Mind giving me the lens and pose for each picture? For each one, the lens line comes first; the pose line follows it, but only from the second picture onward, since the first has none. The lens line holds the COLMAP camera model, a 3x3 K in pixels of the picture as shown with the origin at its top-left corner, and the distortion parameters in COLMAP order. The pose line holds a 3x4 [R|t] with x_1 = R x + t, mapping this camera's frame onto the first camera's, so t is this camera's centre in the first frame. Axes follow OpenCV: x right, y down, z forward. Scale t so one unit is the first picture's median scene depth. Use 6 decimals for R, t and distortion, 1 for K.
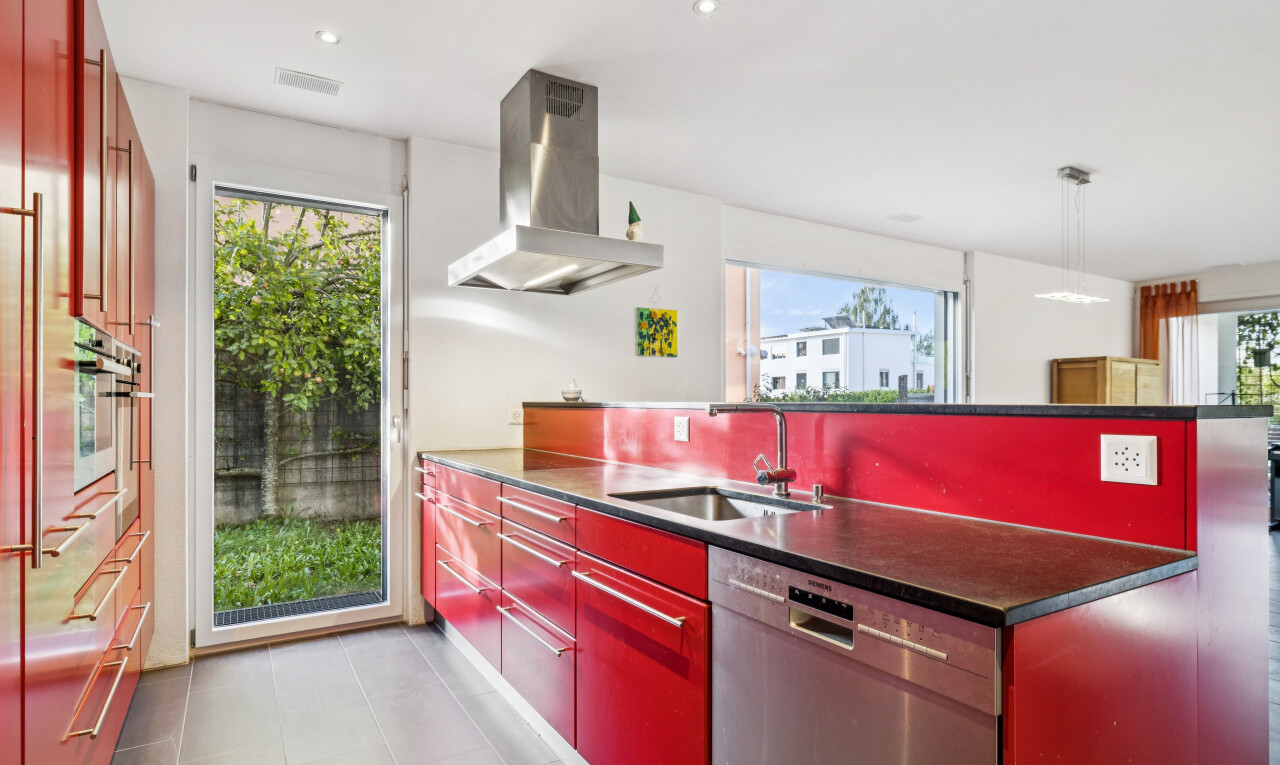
lens RADIAL K [[667.2, 0, 630.7], [0, 667.2, 402.9], [0, 0, 1]] dist [0.001502, 0.000614]
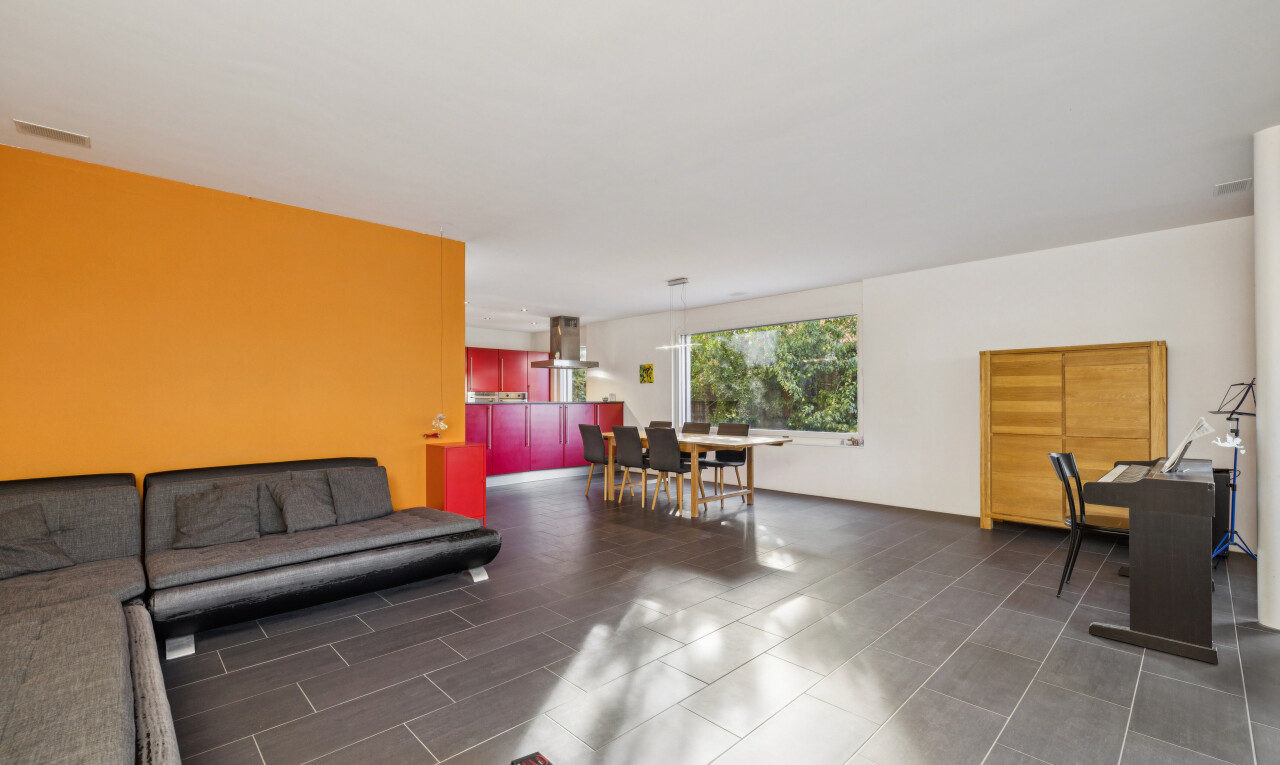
lens RADIAL K [[543.1, 0, 642.3], [0, 543.1, 393.0], [0, 0, 1]] dist [-0.012206, -0.000067]
pose [[0.226659, -0.014595, -0.973865, 2.021400], [0.006936, 0.999887, -0.013371, -0.004555], [0.973950, -0.003724, 0.226734, 0.513152]]
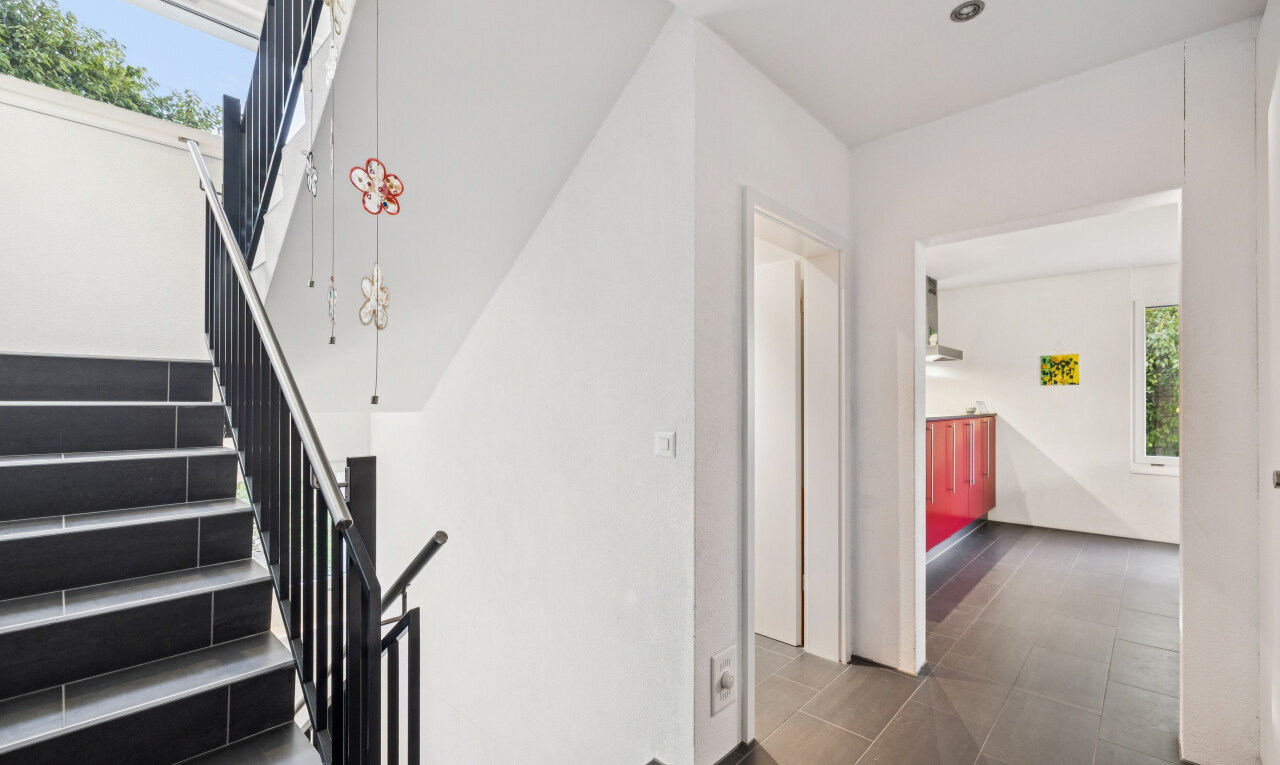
lens RADIAL K [[543.1, 0, 634.2], [0, 543.1, 402.1], [0, 0, 1]] dist [-0.012206, -0.000067]
pose [[0.260706, -0.008030, -0.965385, 0.997601], [-0.001880, 0.999959, -0.008825, -0.016383], [0.965416, 0.004116, 0.260680, -0.297680]]
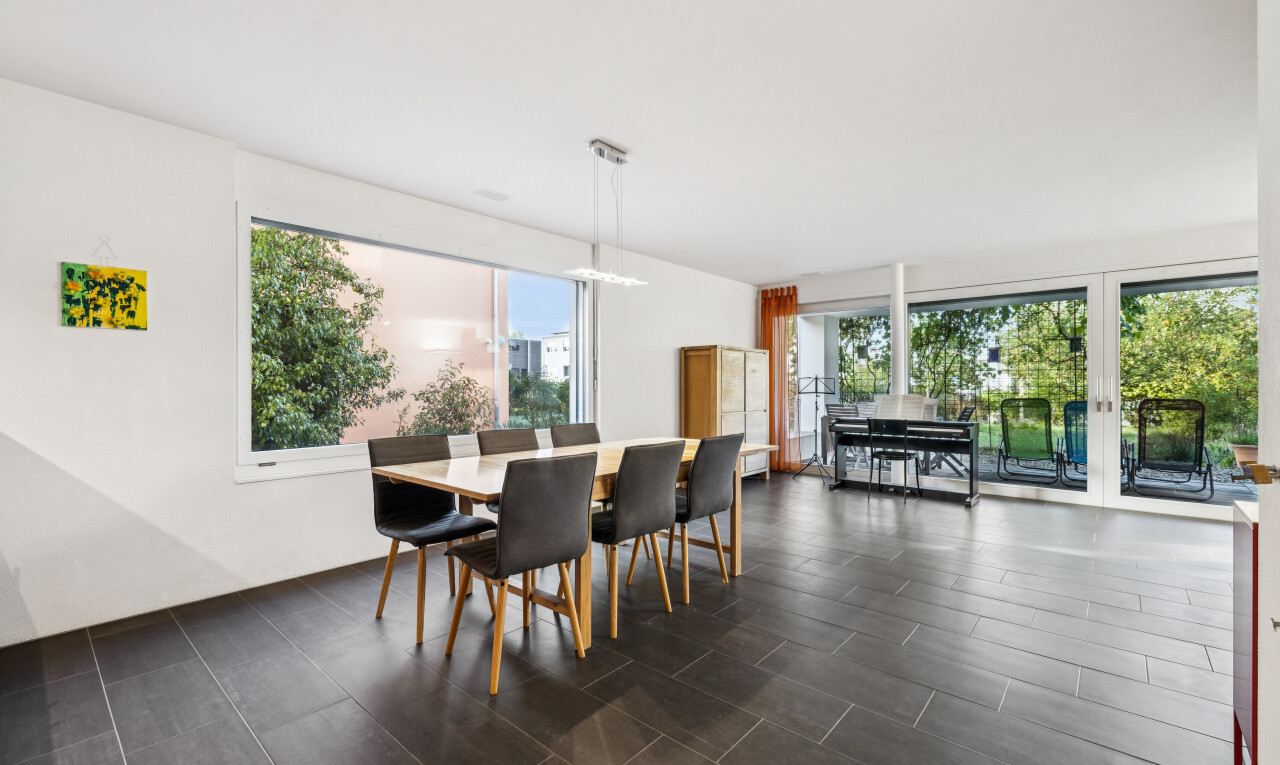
lens RADIAL K [[543.1, 0, 641.8], [0, 543.1, 386.3], [0, 0, 1]] dist [-0.012206, -0.000067]
pose [[0.951146, -0.004968, 0.308701, 0.432863], [0.004967, 0.999987, 0.000787, -0.000369], [-0.308701, 0.000785, 0.951159, 0.220290]]
